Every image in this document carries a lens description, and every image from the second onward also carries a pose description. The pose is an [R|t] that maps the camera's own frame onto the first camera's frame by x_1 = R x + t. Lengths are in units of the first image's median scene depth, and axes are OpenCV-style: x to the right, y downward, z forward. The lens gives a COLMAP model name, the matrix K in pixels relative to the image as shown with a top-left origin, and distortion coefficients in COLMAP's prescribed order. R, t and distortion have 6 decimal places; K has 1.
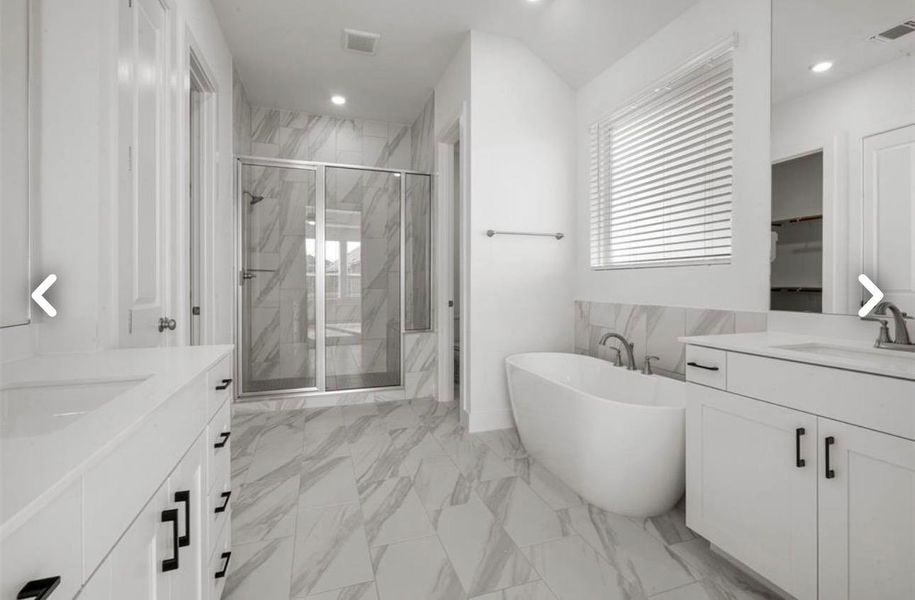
lens RADIAL K [[418.8, 0, 460.2], [0, 418.8, 296.5], [0, 0, 1]] dist [-0.003588, -0.000998]
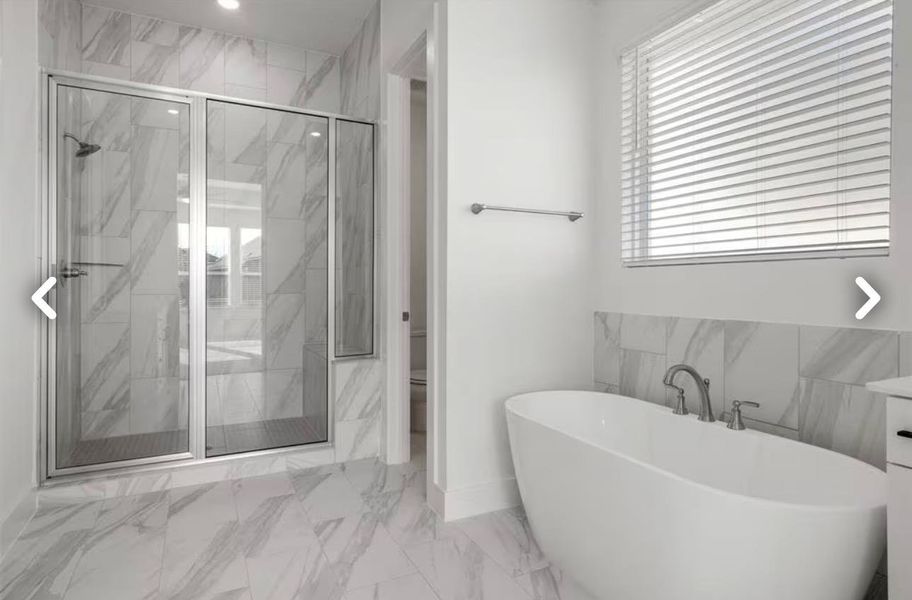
lens RADIAL K [[518.0, 0, 456.2], [0, 518.0, 294.5], [0, 0, 1]] dist [0.020813, -0.004003]
pose [[0.991231, 0.000184, 0.132142, -0.059937], [0.001718, 0.999897, -0.014279, -0.006478], [-0.132131, 0.014381, 0.991128, 0.195143]]
